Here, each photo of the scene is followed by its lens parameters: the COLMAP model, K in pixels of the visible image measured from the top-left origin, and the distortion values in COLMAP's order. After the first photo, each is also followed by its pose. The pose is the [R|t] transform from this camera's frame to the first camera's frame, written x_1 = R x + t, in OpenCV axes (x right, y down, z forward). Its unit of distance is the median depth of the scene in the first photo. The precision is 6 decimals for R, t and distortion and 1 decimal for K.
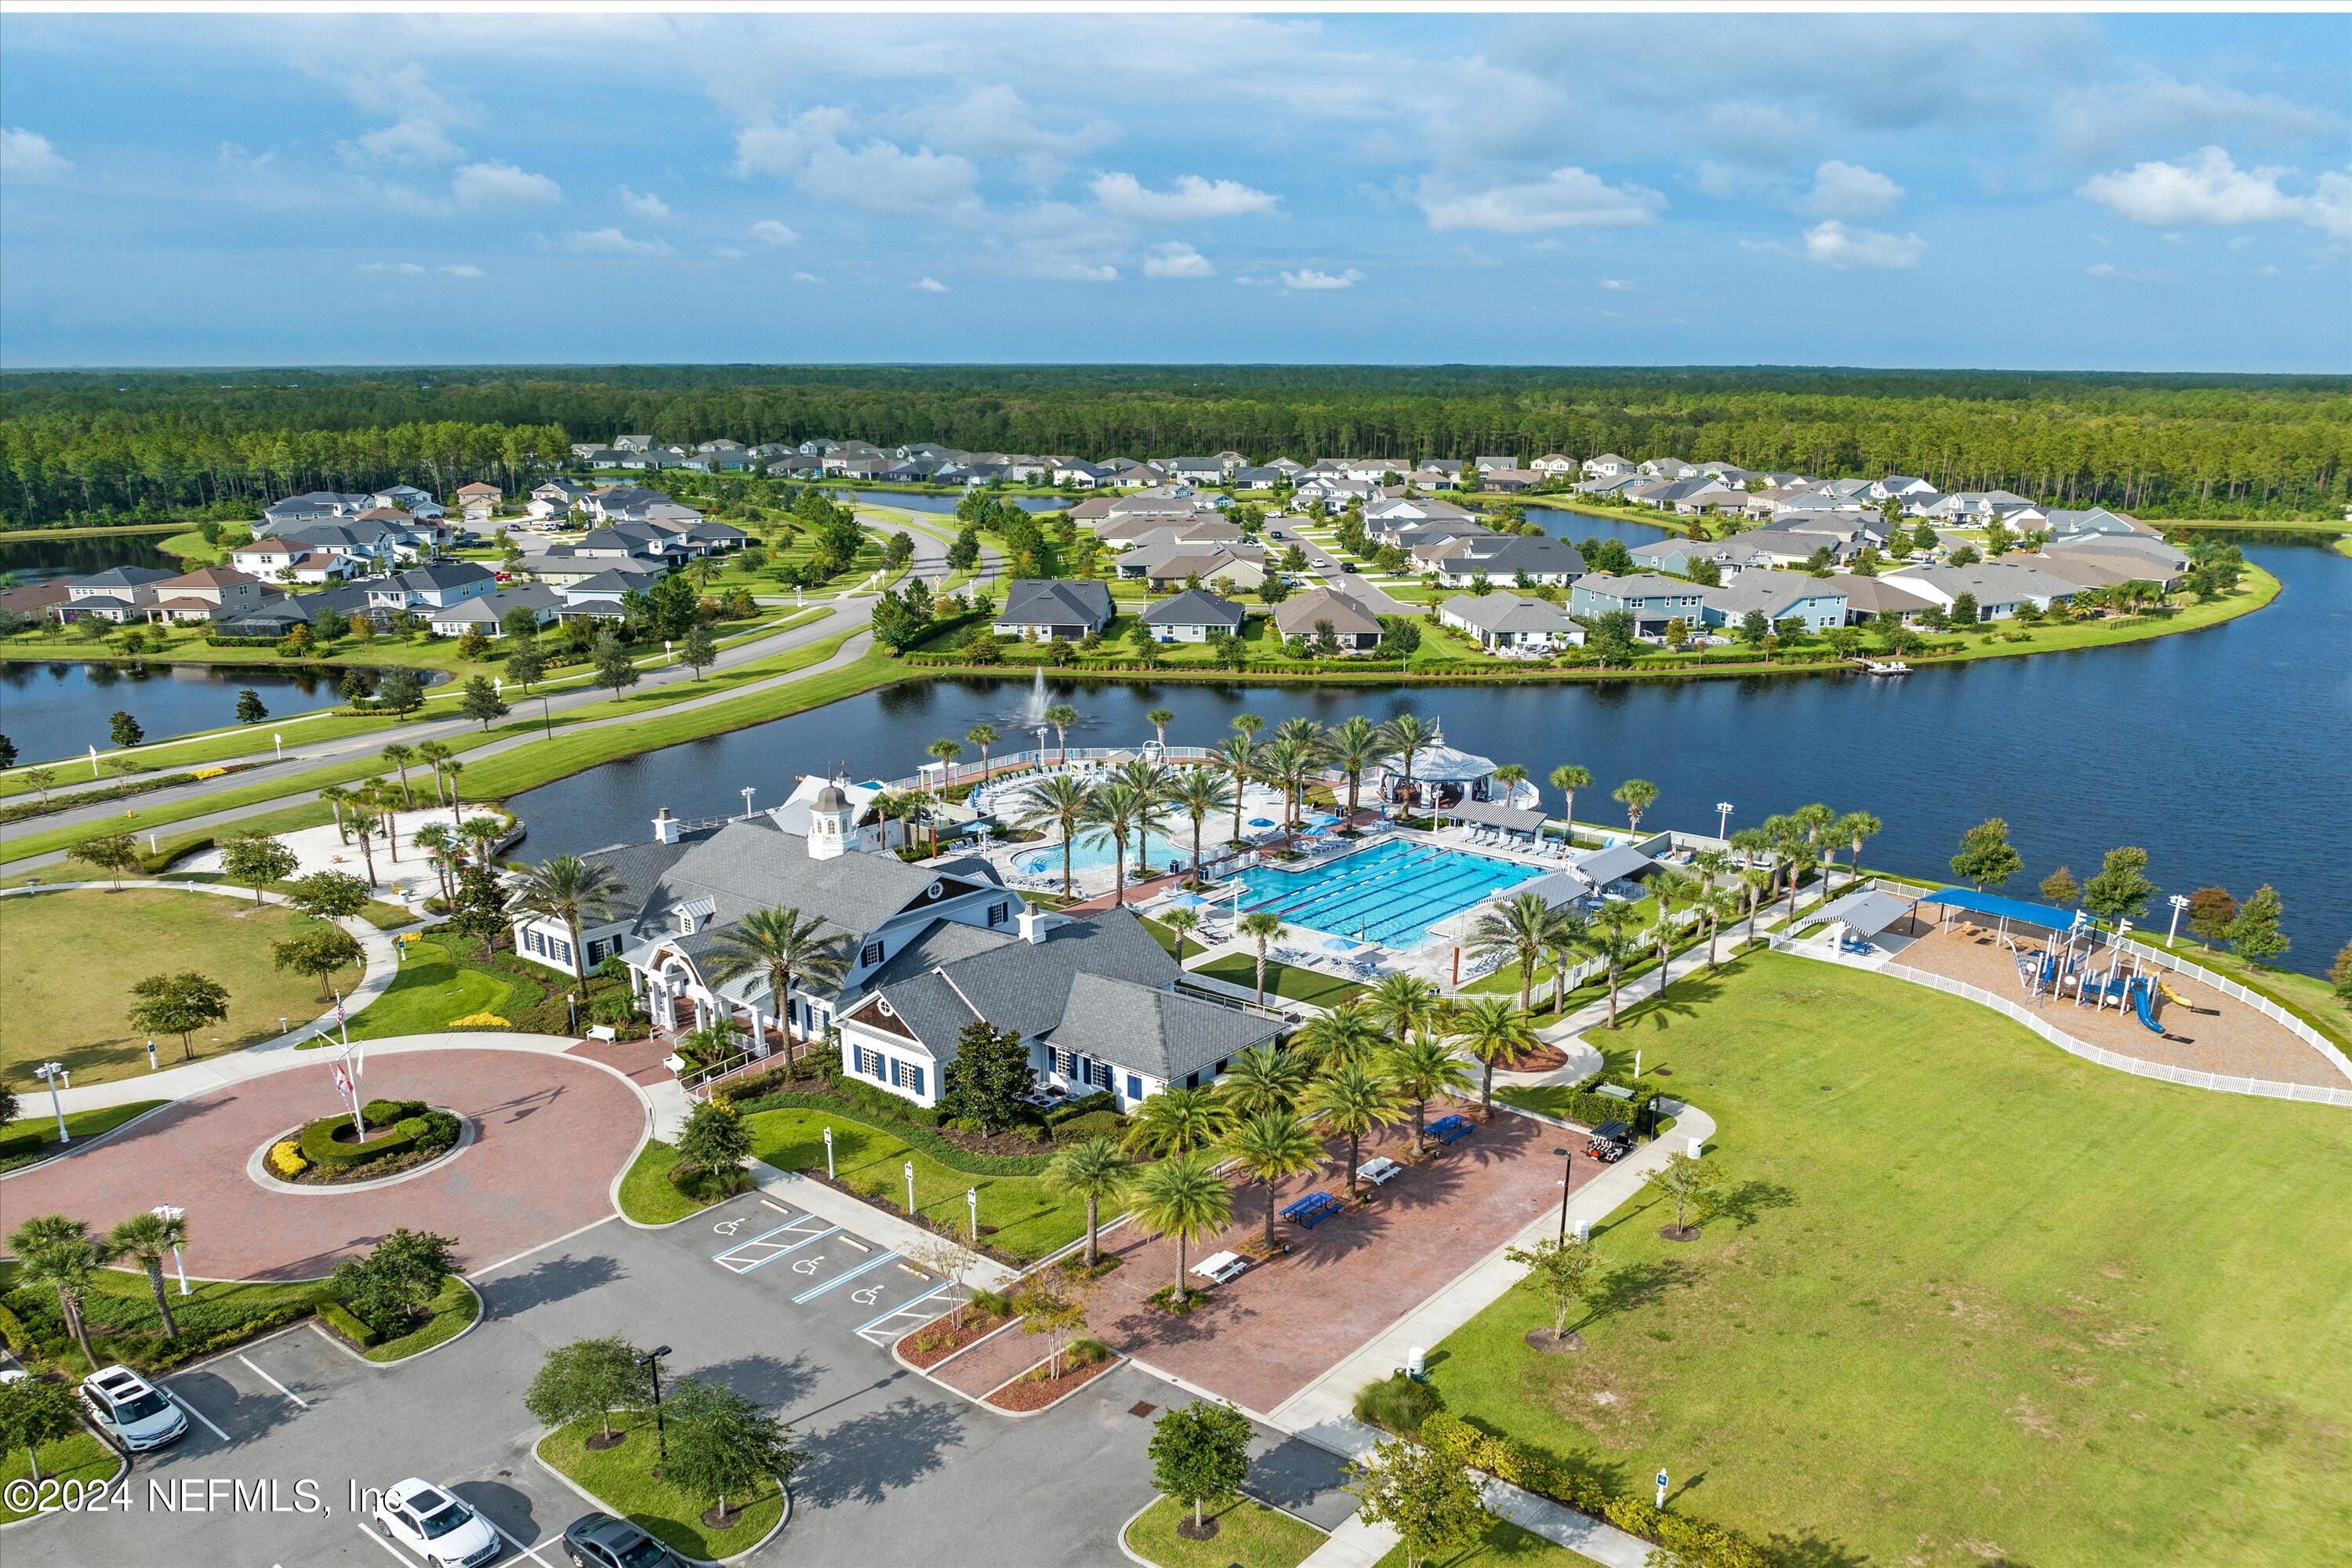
lens RADIAL K [[962.9, 0, 1176.4], [0, 962.9, 744.3], [0, 0, 1]] dist [-0.013602, 0.000056]
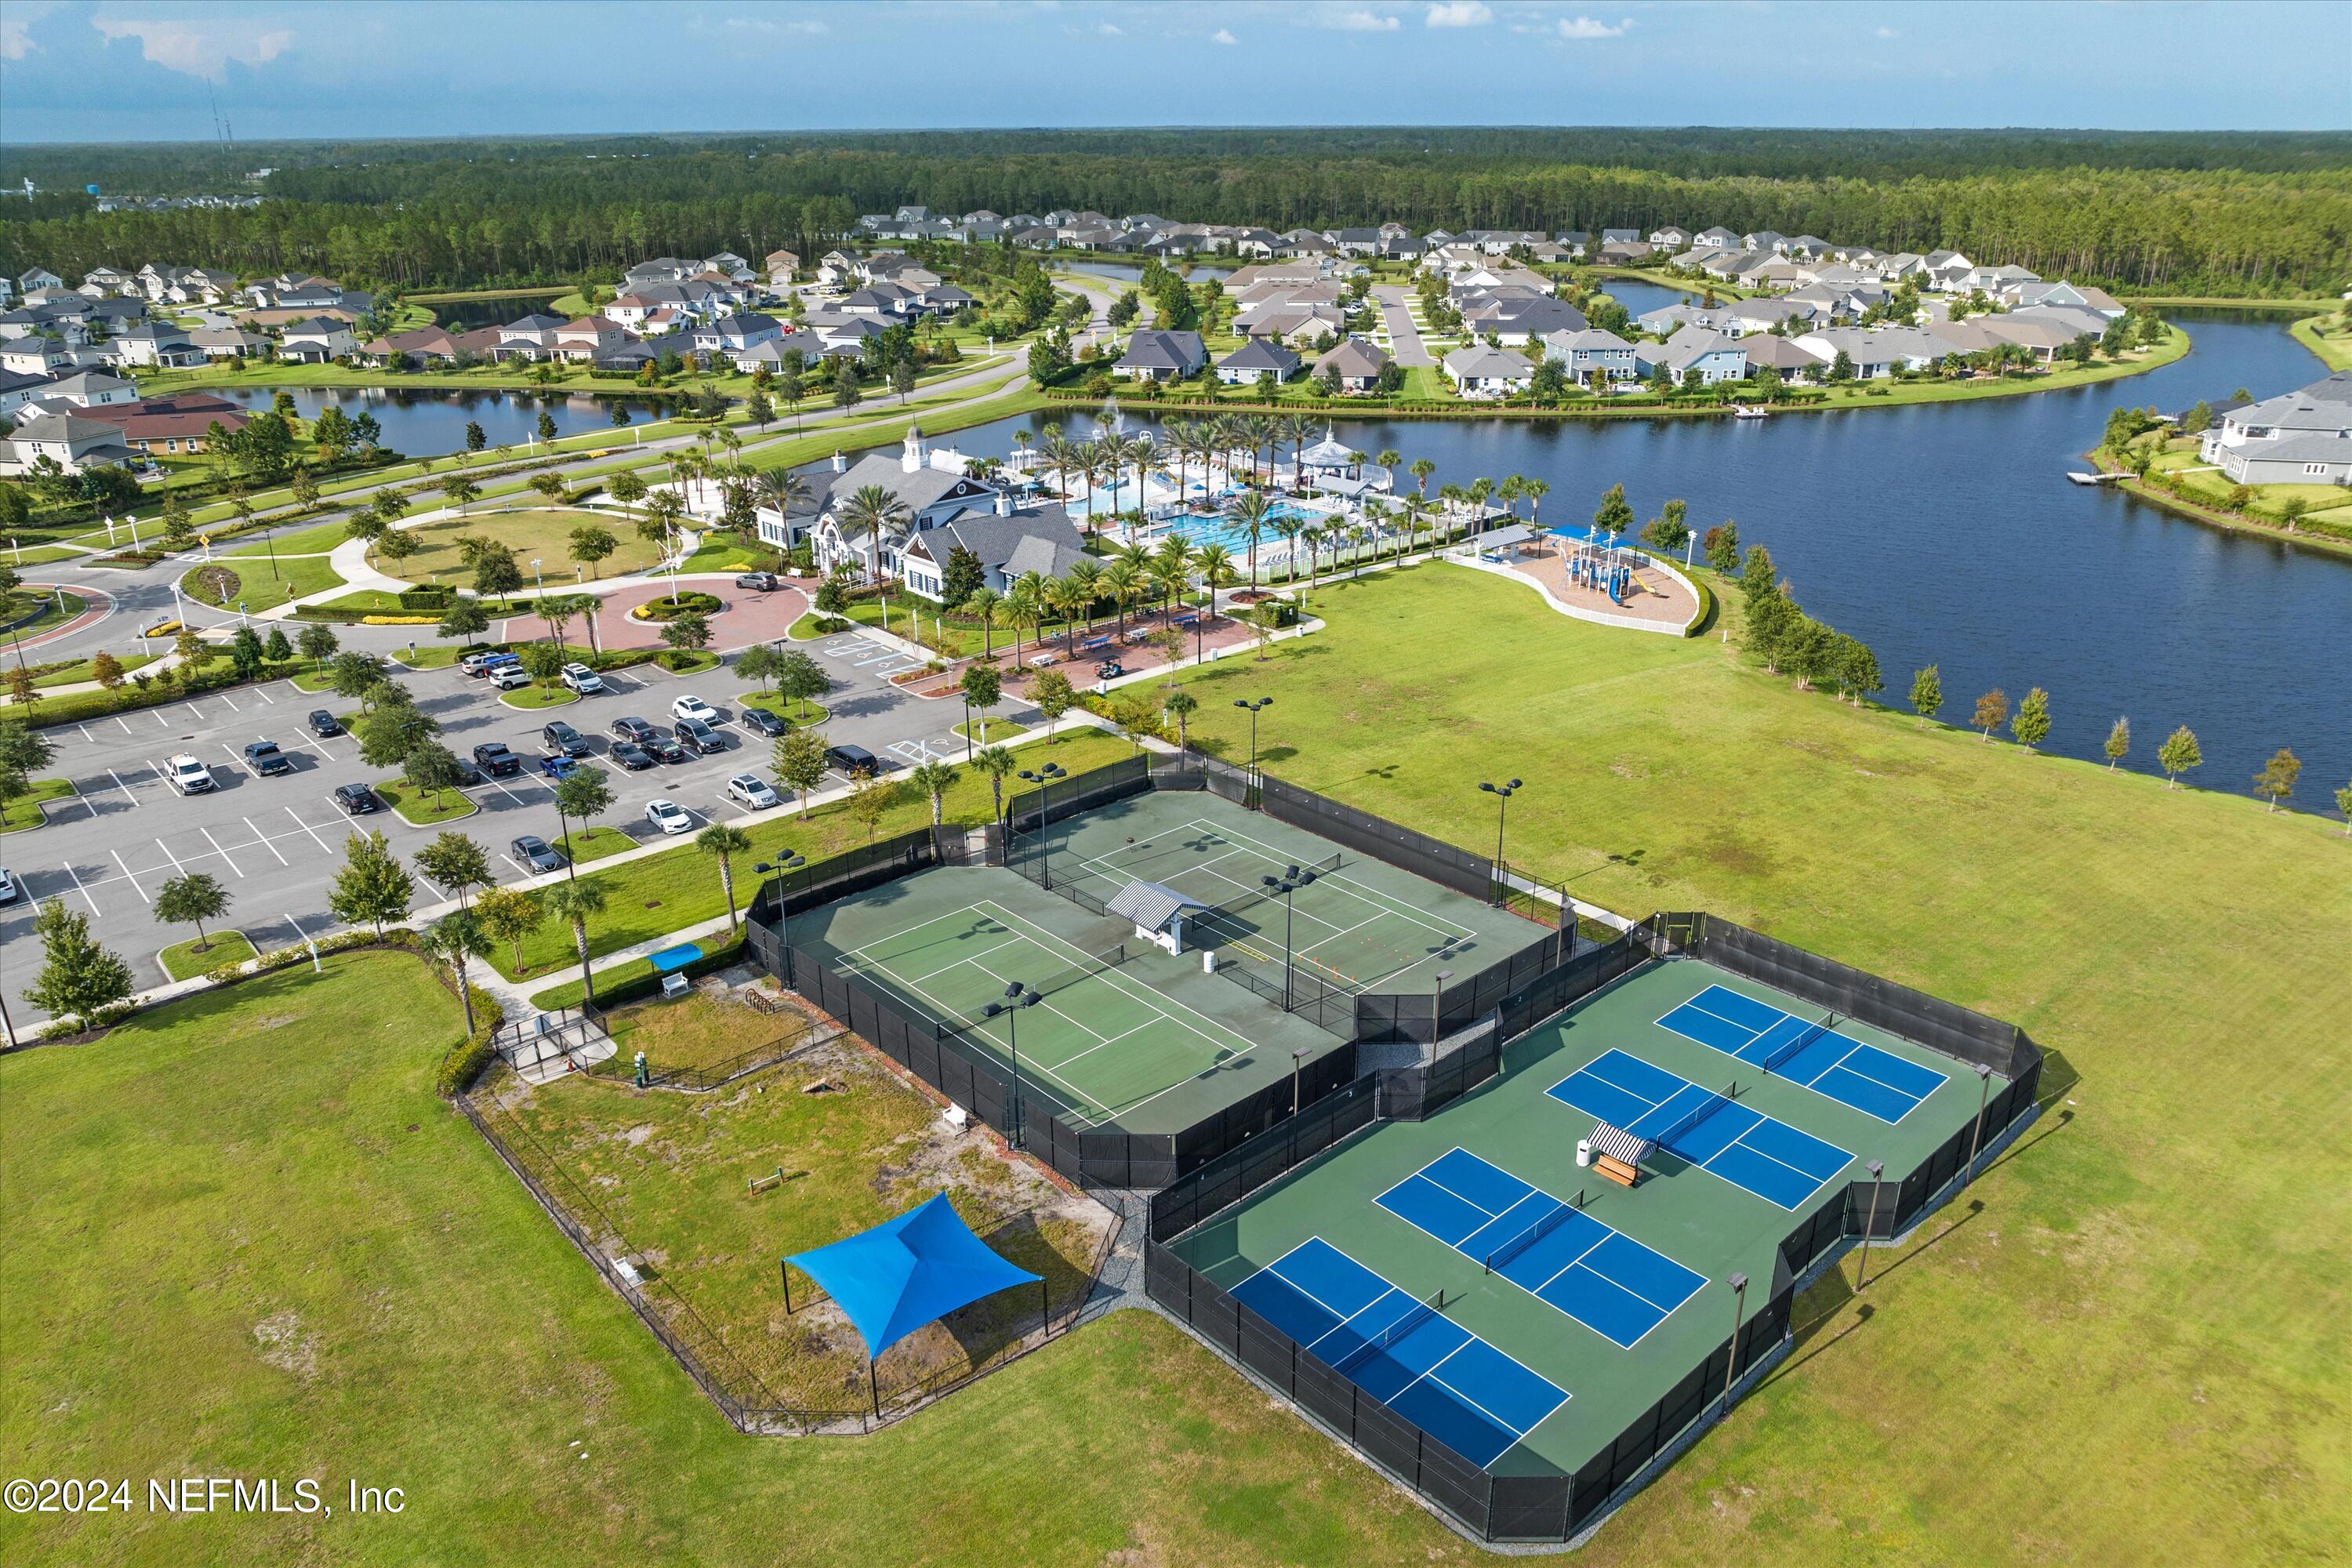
lens RADIAL K [[1052.4, 0, 1178.1], [0, 1052.4, 772.5], [0, 0, 1]] dist [-0.016781, 0.000156]
pose [[0.954816, 0.142981, -0.260545, 0.236035], [-0.093709, 0.976787, 0.192627, 0.087828], [0.282039, -0.159507, 0.946050, -0.254537]]
